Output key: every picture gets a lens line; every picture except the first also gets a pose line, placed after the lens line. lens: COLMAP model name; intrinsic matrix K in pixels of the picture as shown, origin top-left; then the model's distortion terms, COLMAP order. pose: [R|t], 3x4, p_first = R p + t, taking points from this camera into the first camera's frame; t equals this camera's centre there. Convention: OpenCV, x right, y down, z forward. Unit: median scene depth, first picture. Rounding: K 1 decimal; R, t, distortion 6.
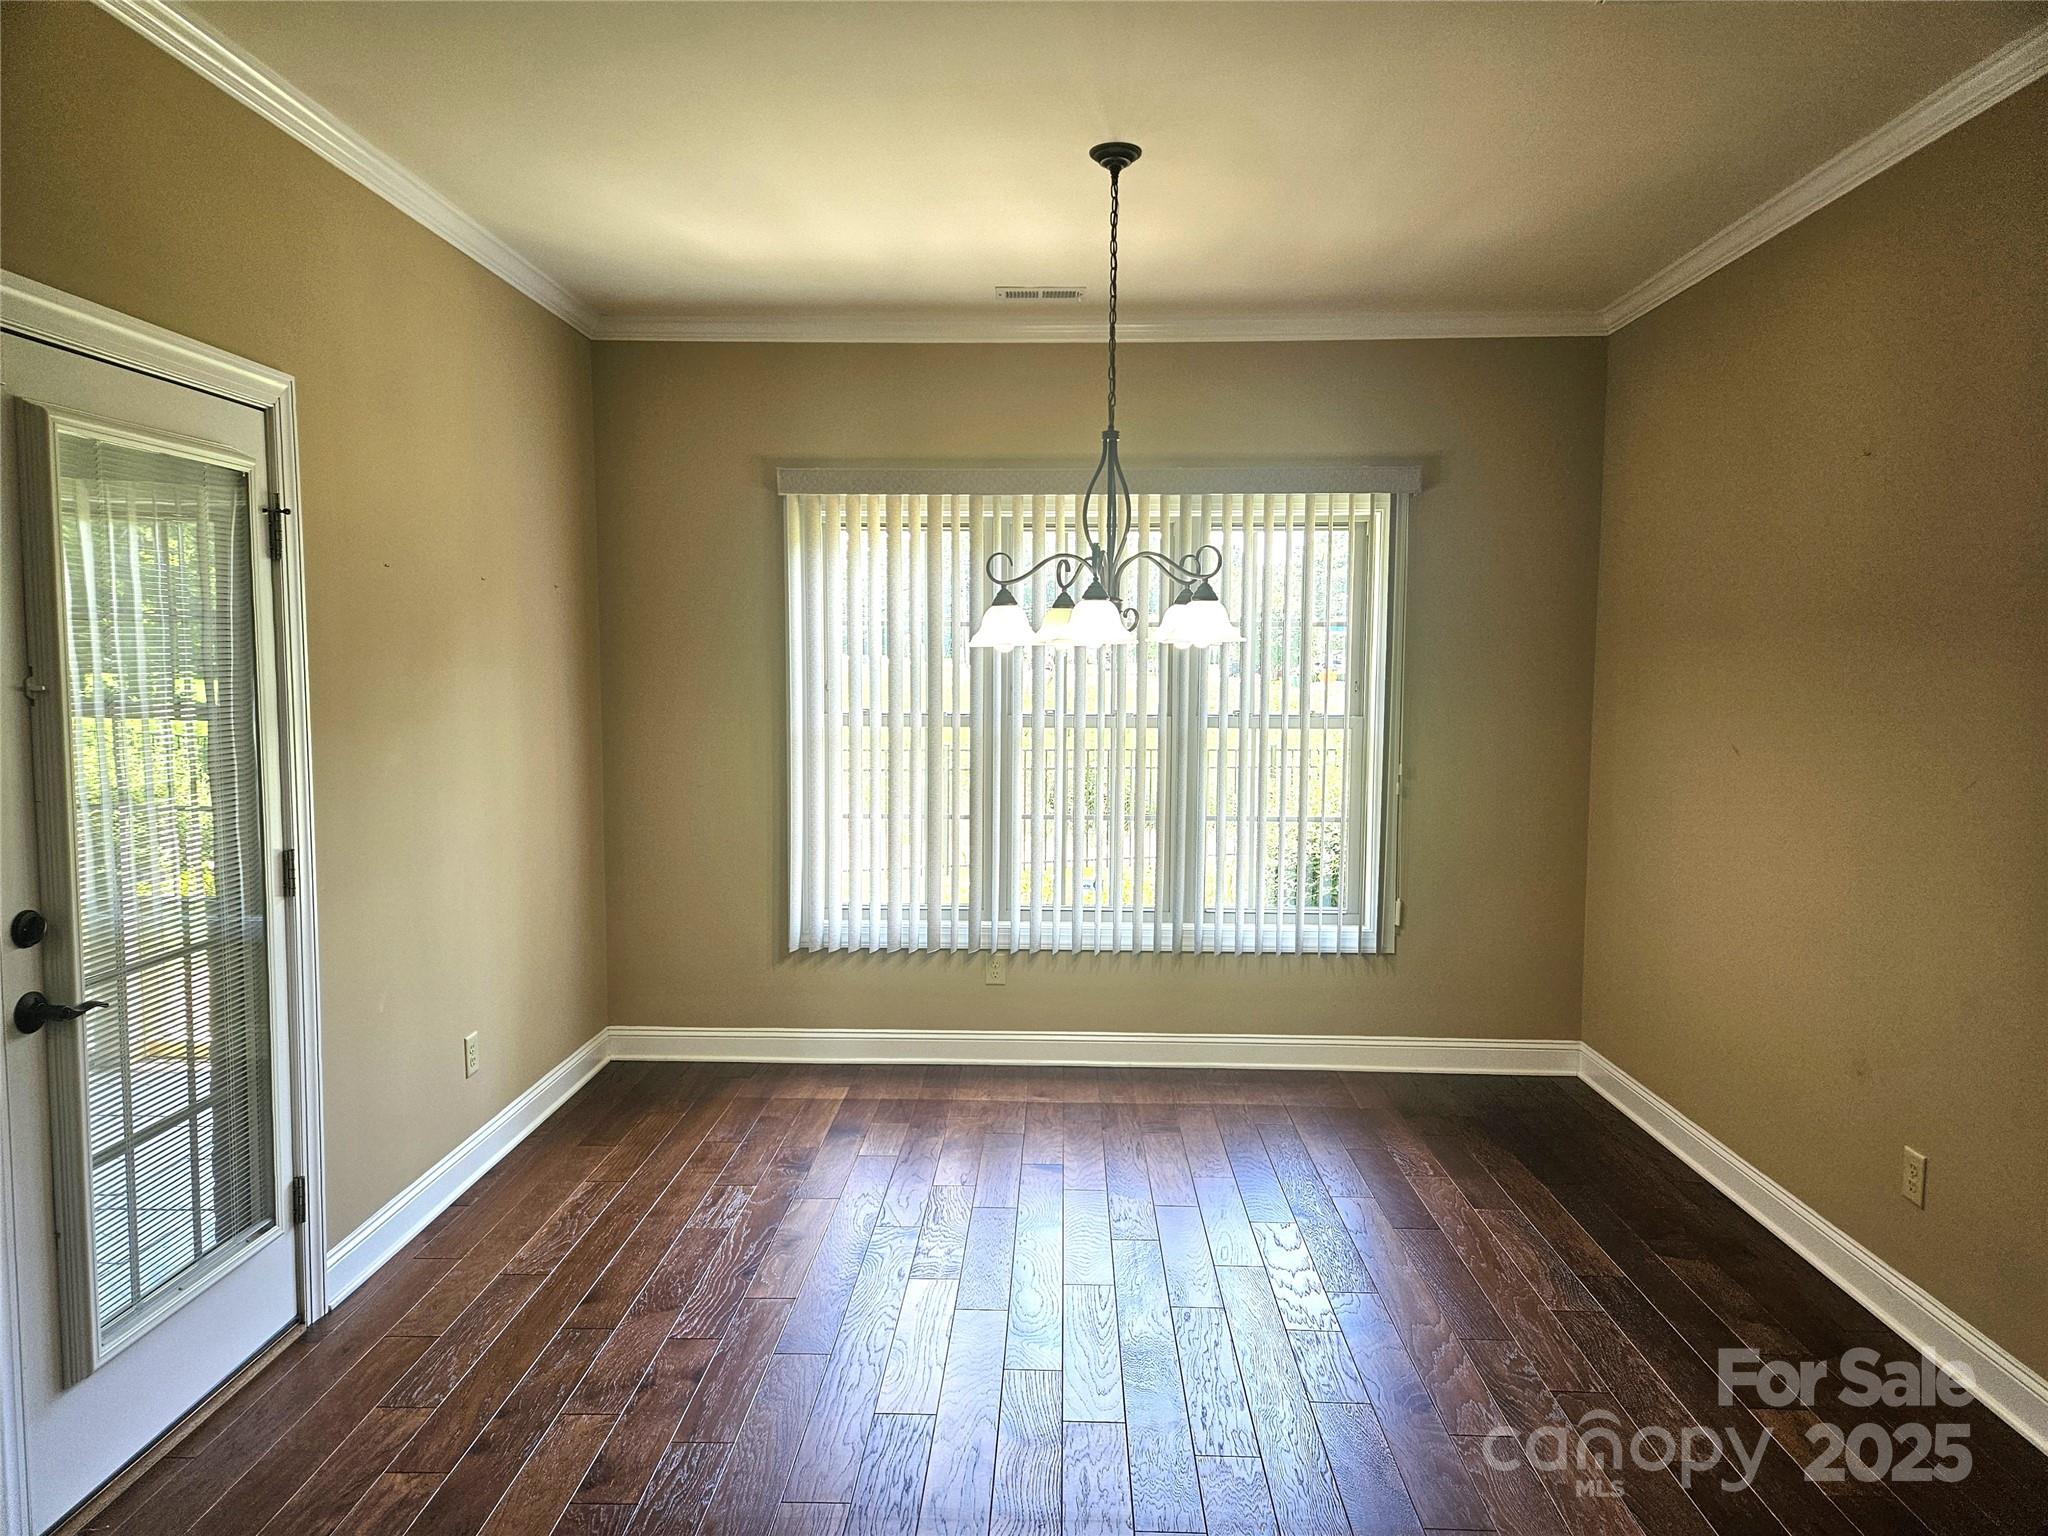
lens RADIAL K [[1364.0, 0, 1021.1], [0, 1364.0, 771.6], [0, 0, 1]] dist [0.080324, -0.073411]
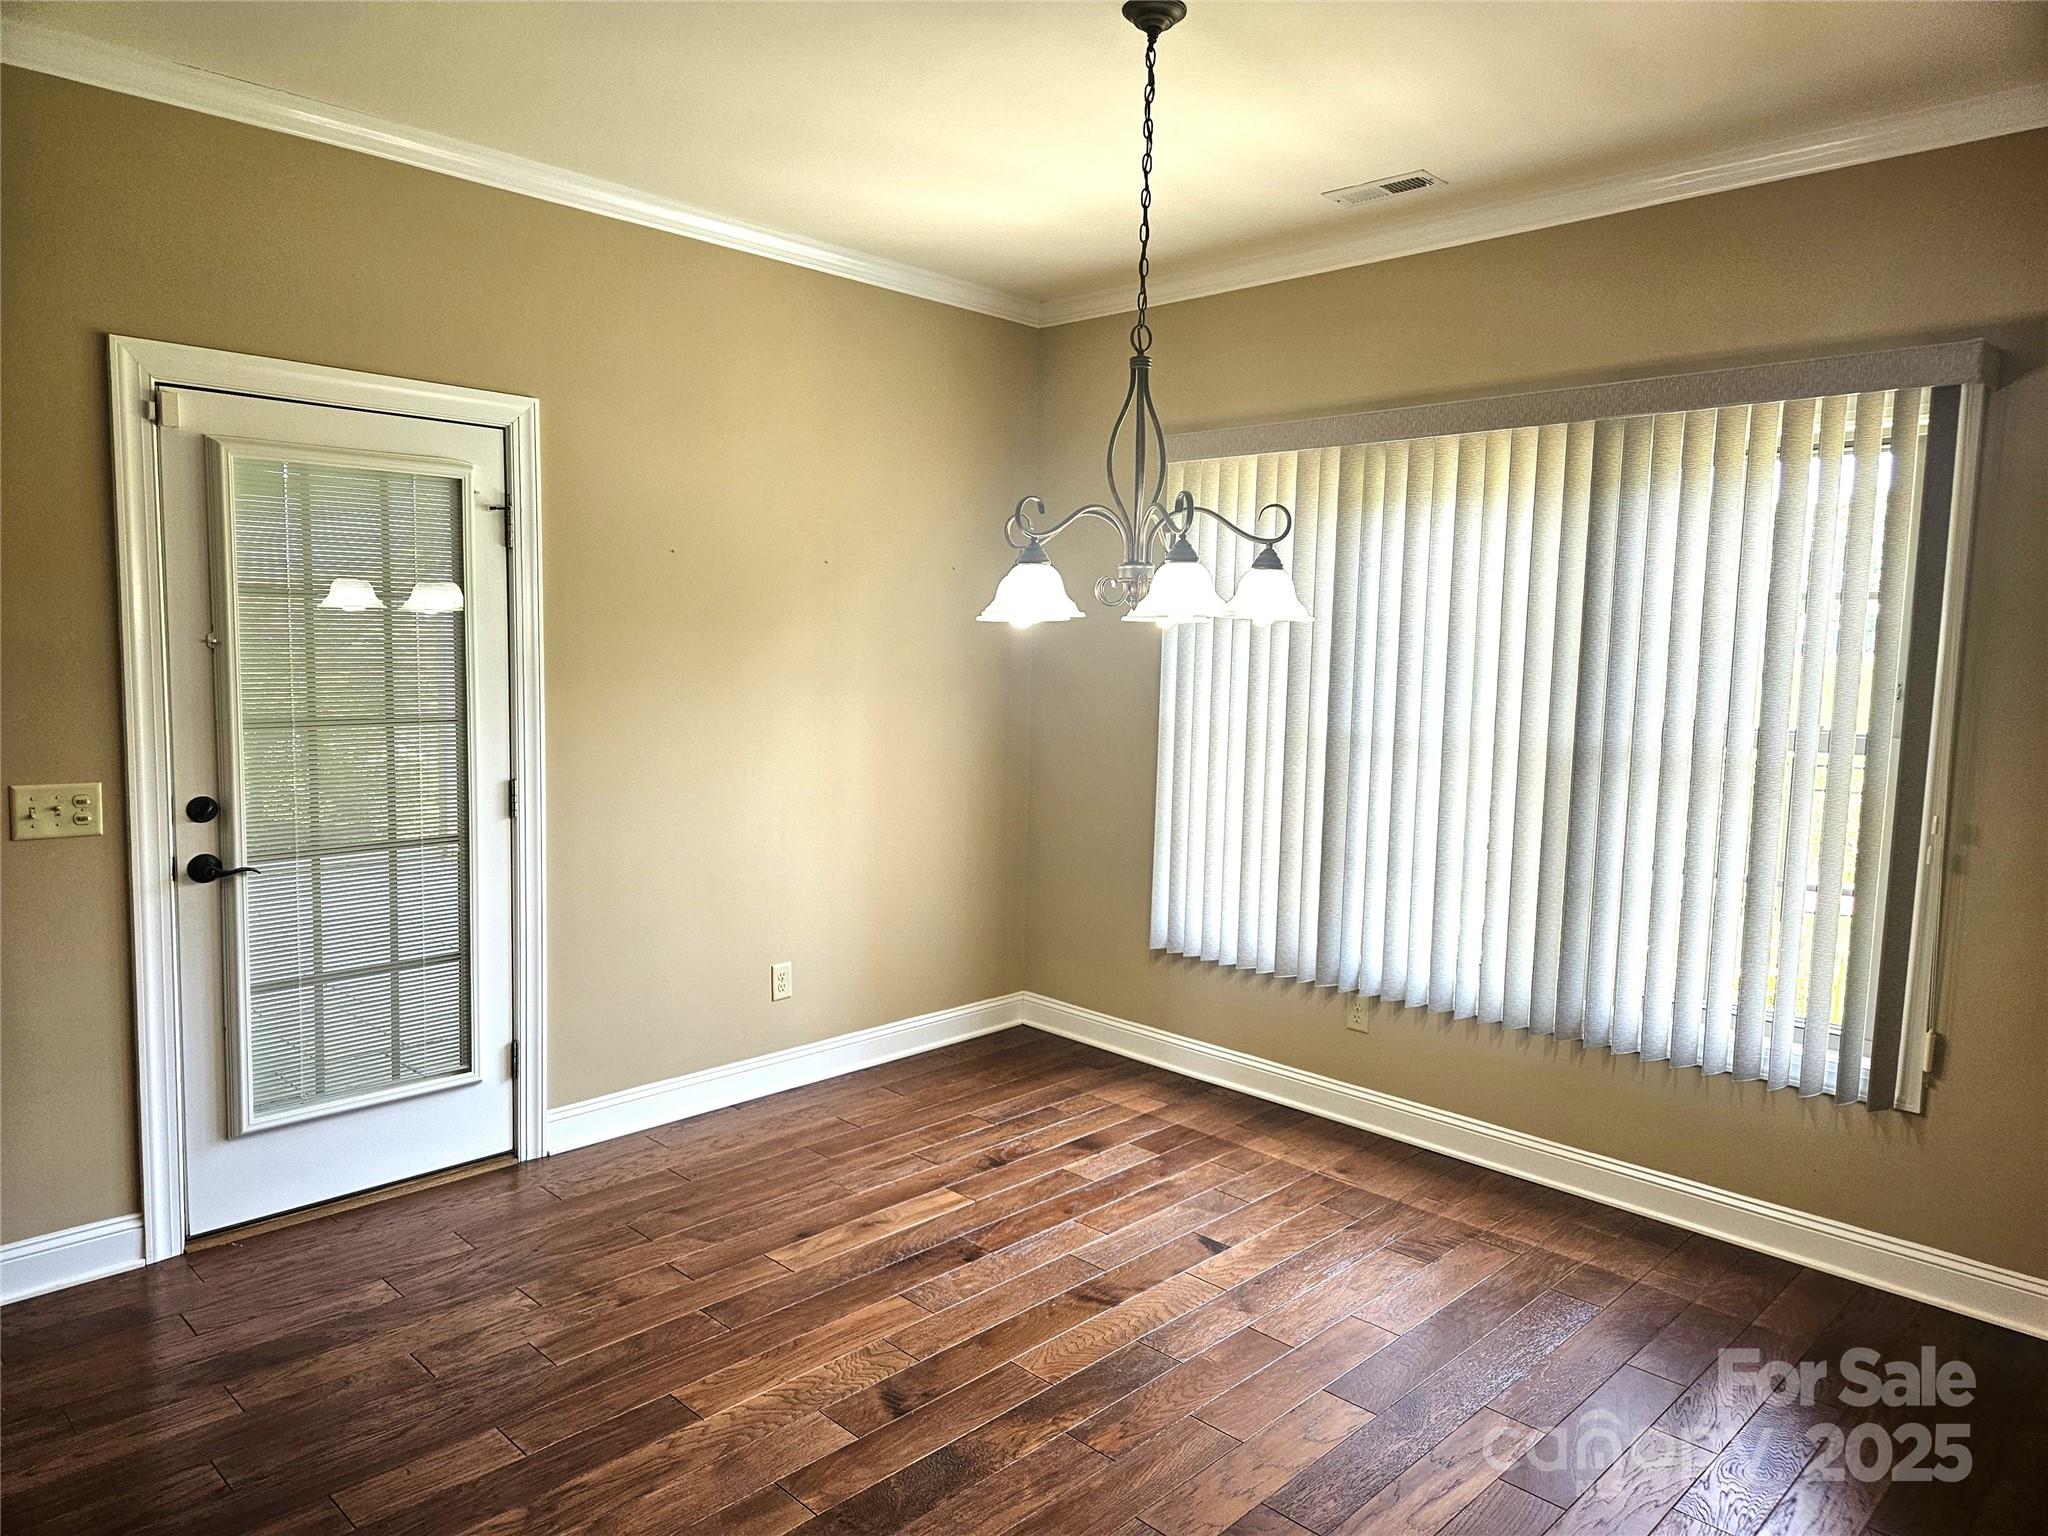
lens RADIAL K [[1364.0, 0, 1021.1], [0, 1364.0, 771.6], [0, 0, 1]] dist [0.080324, -0.073411]
pose [[0.730504, 0.079291, -0.678290, 0.476584], [-0.074390, 0.996565, 0.036380, -0.022136], [0.678845, 0.023882, 0.733893, 0.289915]]
